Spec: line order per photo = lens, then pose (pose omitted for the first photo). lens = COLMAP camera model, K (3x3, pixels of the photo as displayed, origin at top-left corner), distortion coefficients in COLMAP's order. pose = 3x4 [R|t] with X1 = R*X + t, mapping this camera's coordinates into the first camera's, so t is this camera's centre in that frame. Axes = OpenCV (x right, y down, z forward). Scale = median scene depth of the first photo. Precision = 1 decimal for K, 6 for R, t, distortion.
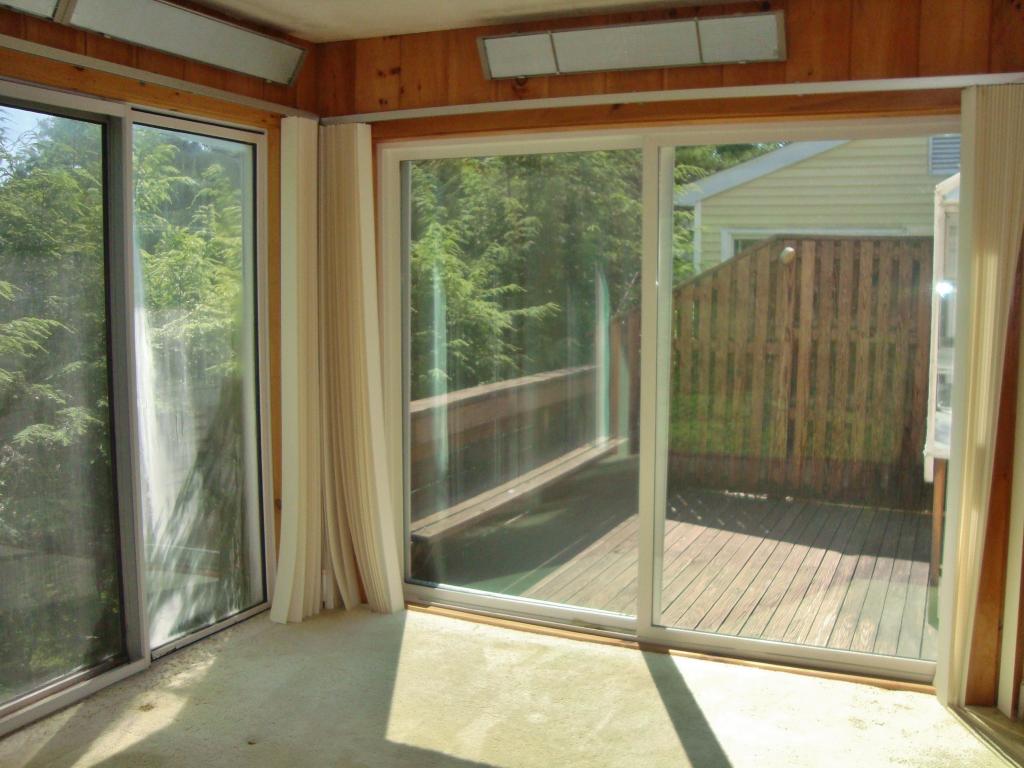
lens RADIAL K [[985.6, 0, 512.0], [0, 985.6, 384.0], [0, 0, 1]] dist [-0.132916, 0.008943]
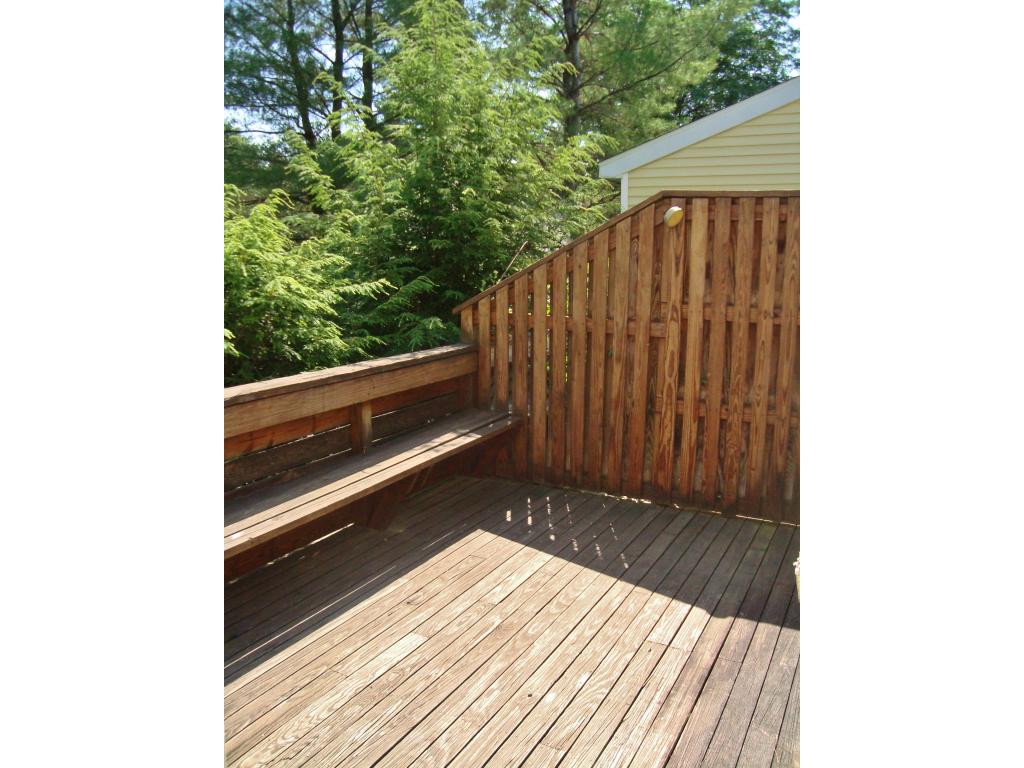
lens RADIAL K [[721.1, 0, 512.0], [0, 721.1, 384.0], [0, 0, 1]] dist [-0.124692, 0.003387]
pose [[0.998066, 0.007380, -0.061730, 0.186222], [-0.003299, 0.997817, 0.065959, -0.030983], [0.062082, -0.065627, 0.995911, 0.389589]]
